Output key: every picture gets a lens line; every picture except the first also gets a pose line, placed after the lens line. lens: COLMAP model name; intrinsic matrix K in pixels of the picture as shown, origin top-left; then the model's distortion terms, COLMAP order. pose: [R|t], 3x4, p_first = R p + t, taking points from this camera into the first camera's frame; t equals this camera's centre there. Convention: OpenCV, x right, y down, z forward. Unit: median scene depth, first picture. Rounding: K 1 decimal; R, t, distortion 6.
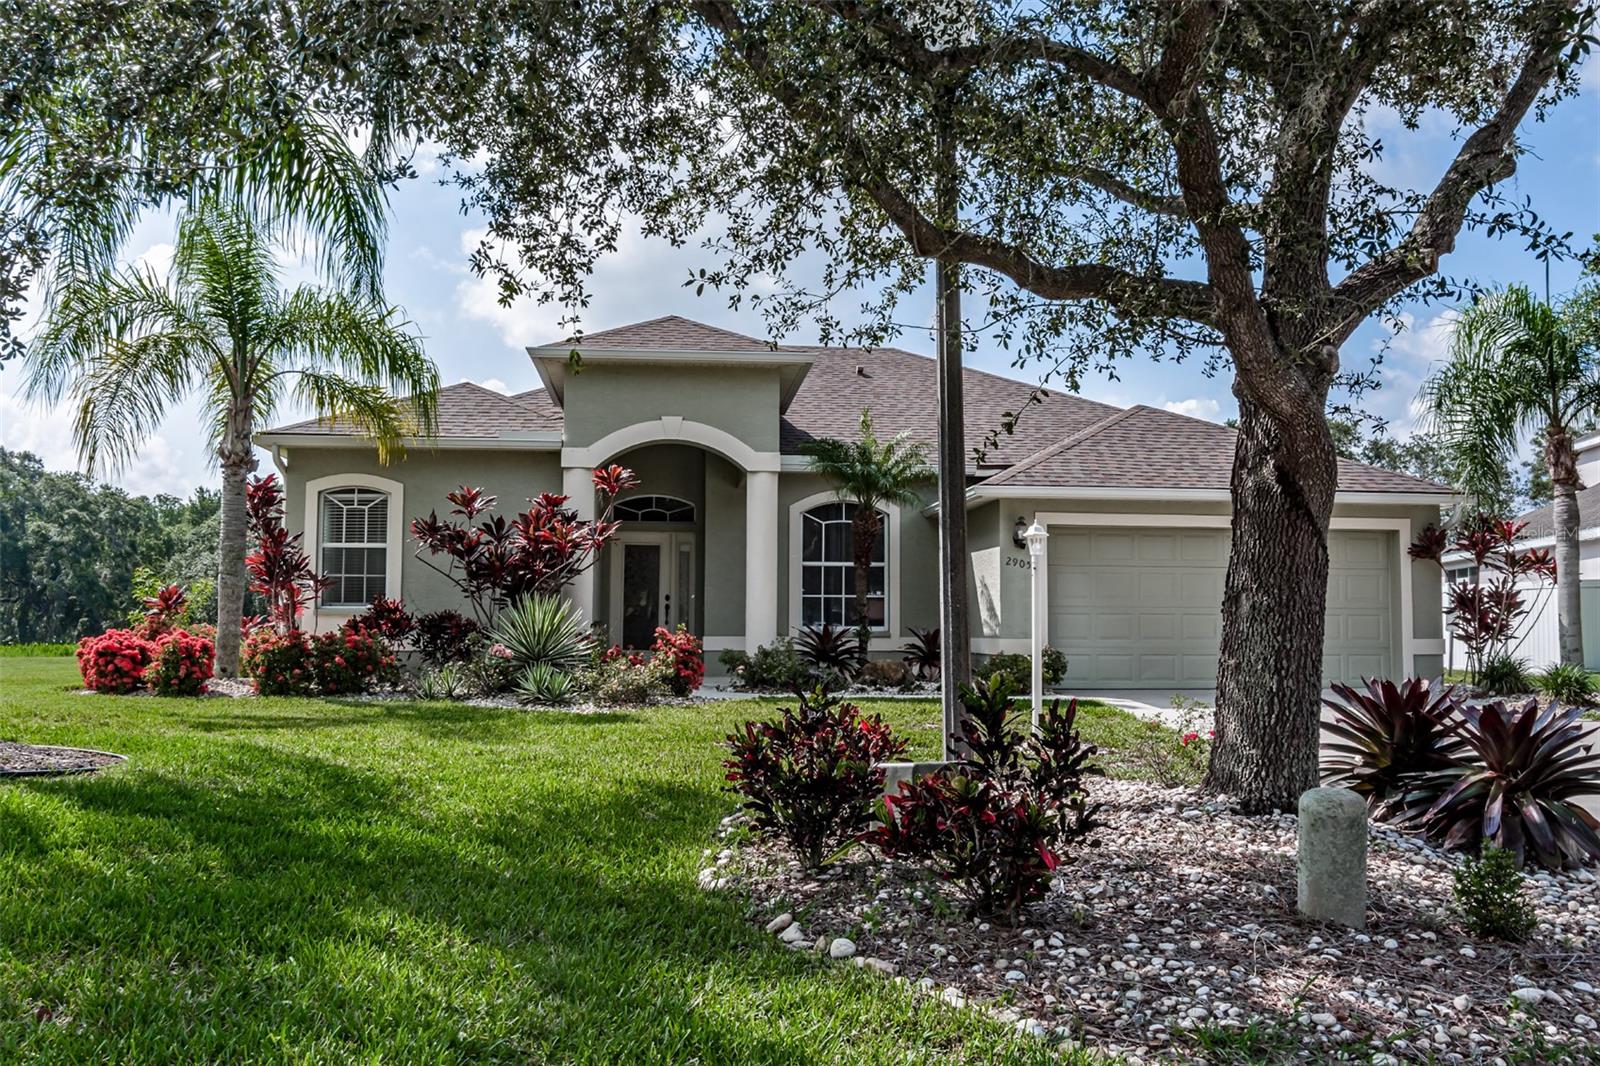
lens RADIAL K [[1297.1, 0, 800.0], [0, 1297.1, 533.0], [0, 0, 1]] dist [-0.061787, 0.003708]
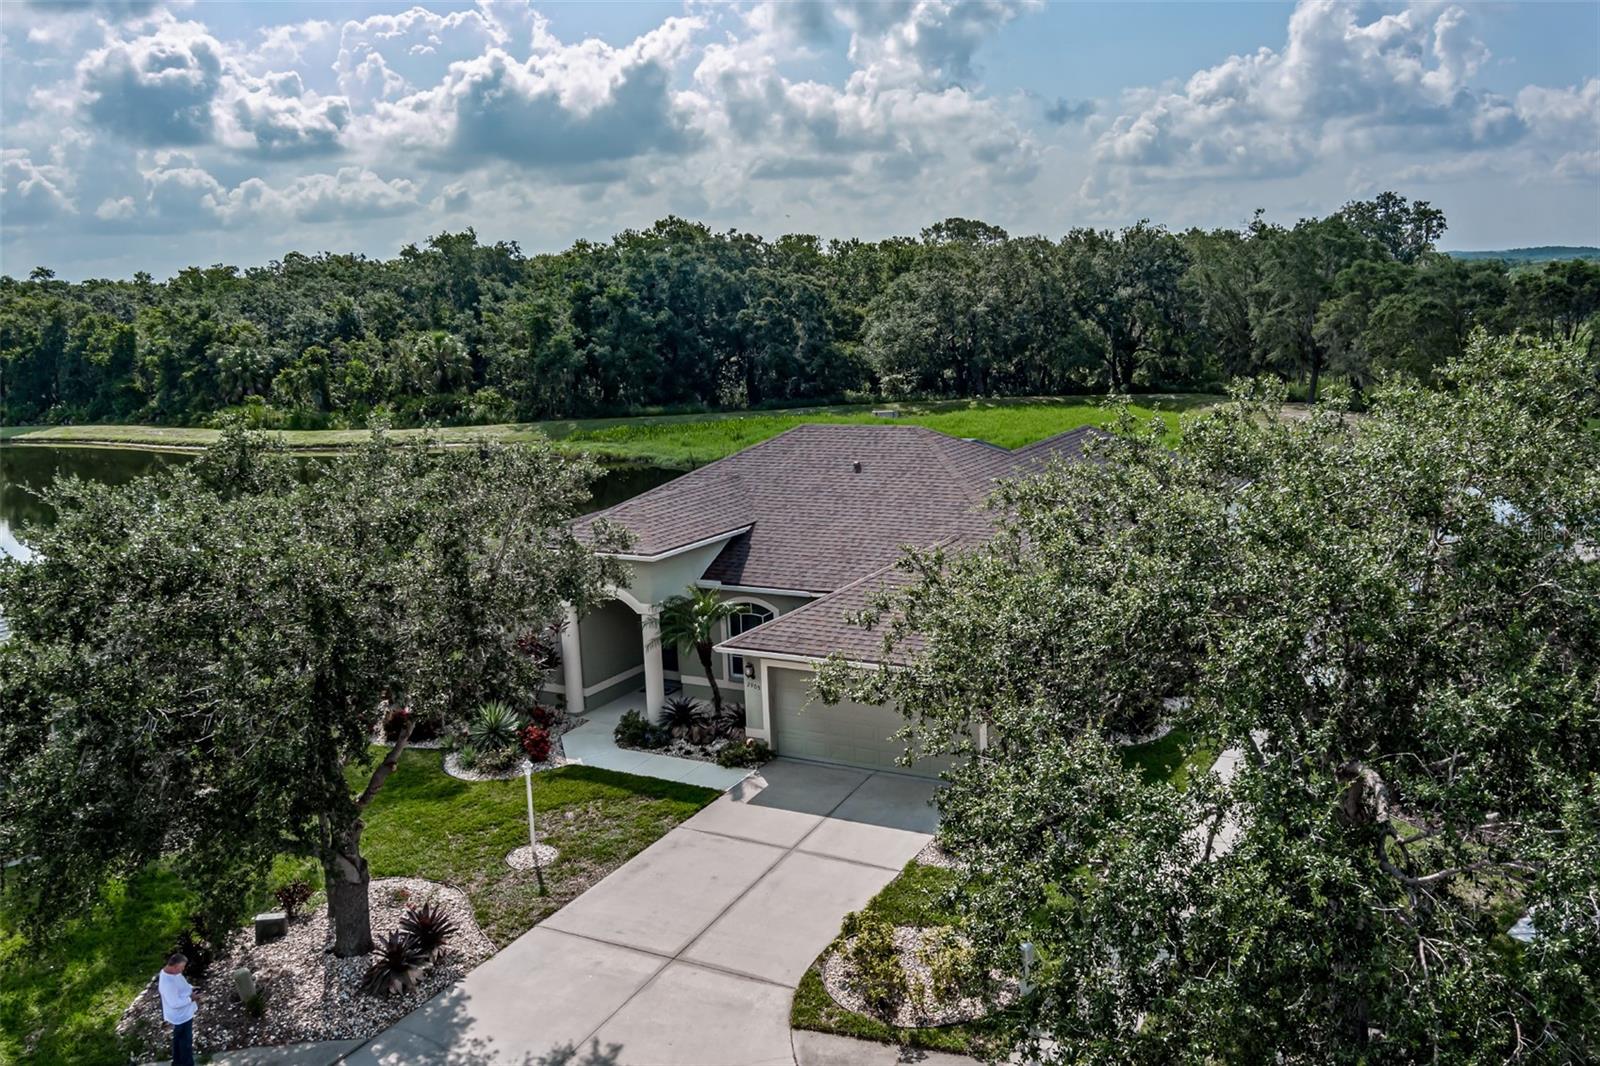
lens RADIAL K [[1377.7, 0, 884.2], [0, 1377.7, 531.5], [0, 0, 1]] dist [-0.041059, -0.006346]
pose [[0.844327, 0.069516, -0.531300, 1.310416], [0.071495, 0.968067, 0.240280, -0.619521], [0.531037, -0.240860, 0.812395, -0.339231]]
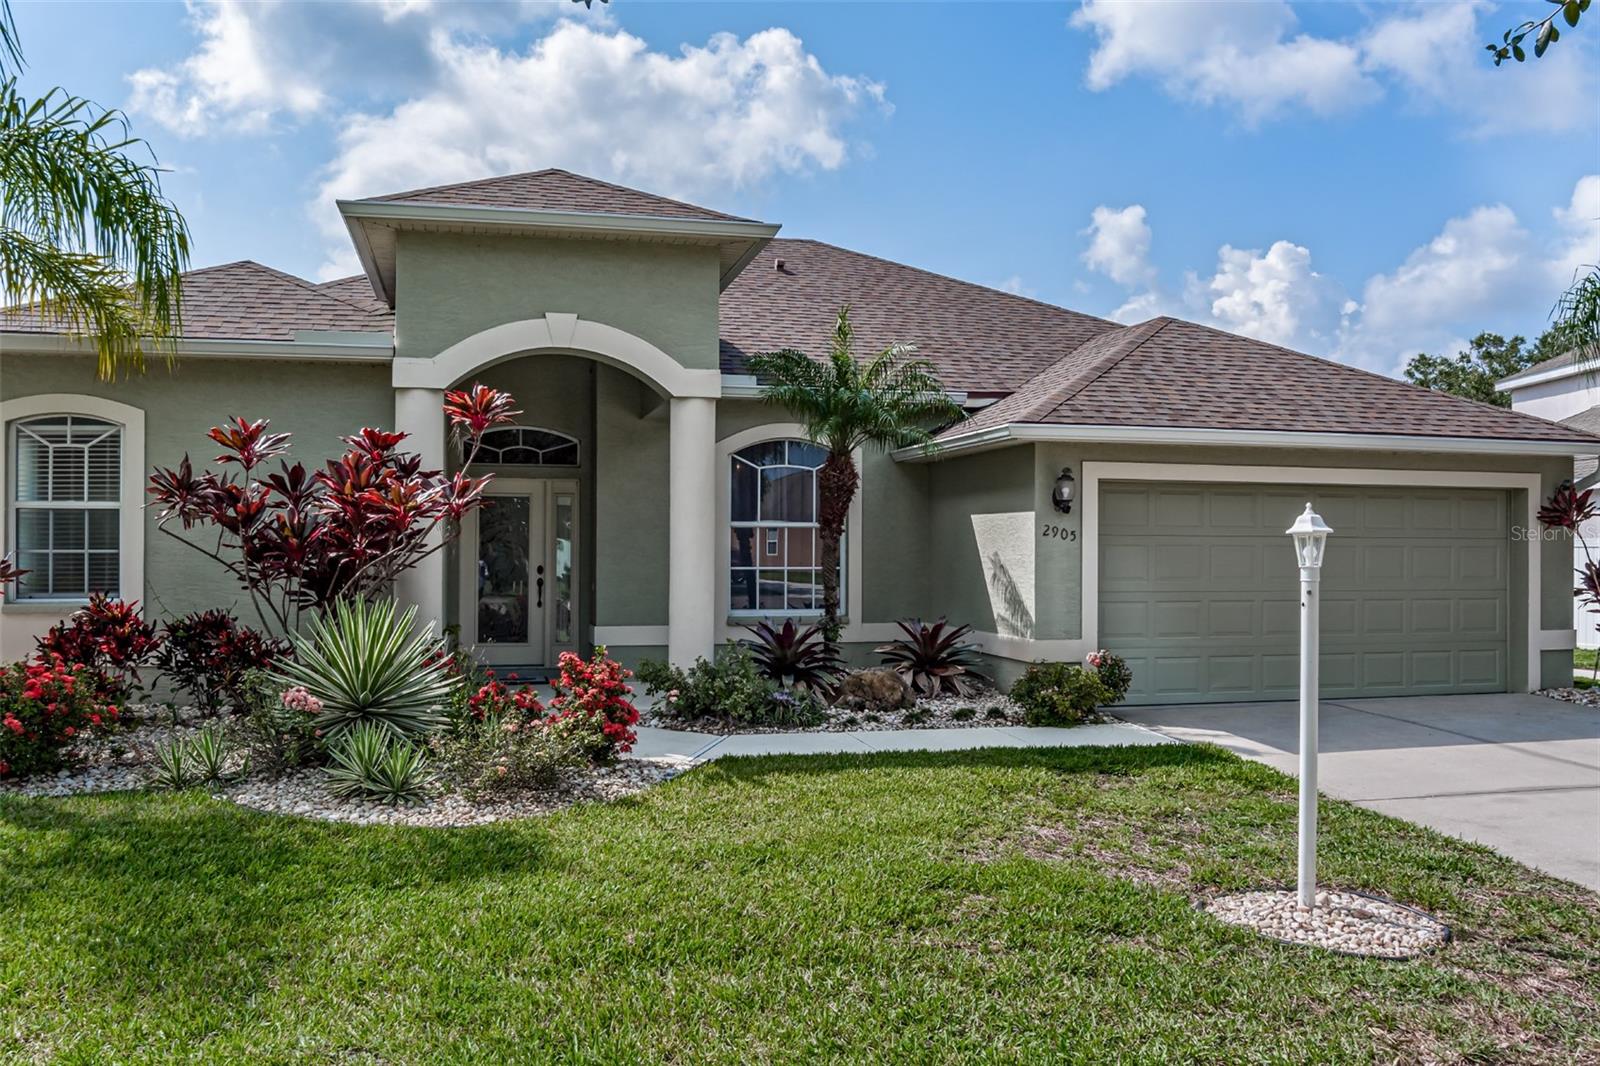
lens RADIAL K [[1297.1, 0, 800.0], [0, 1297.1, 533.0], [0, 0, 1]] dist [-0.061787, 0.003708]
pose [[0.990373, -0.000055, 0.138424, -0.072800], [-0.008626, 0.998032, 0.062117, -0.020385], [-0.138155, -0.062713, 0.988423, 0.332041]]
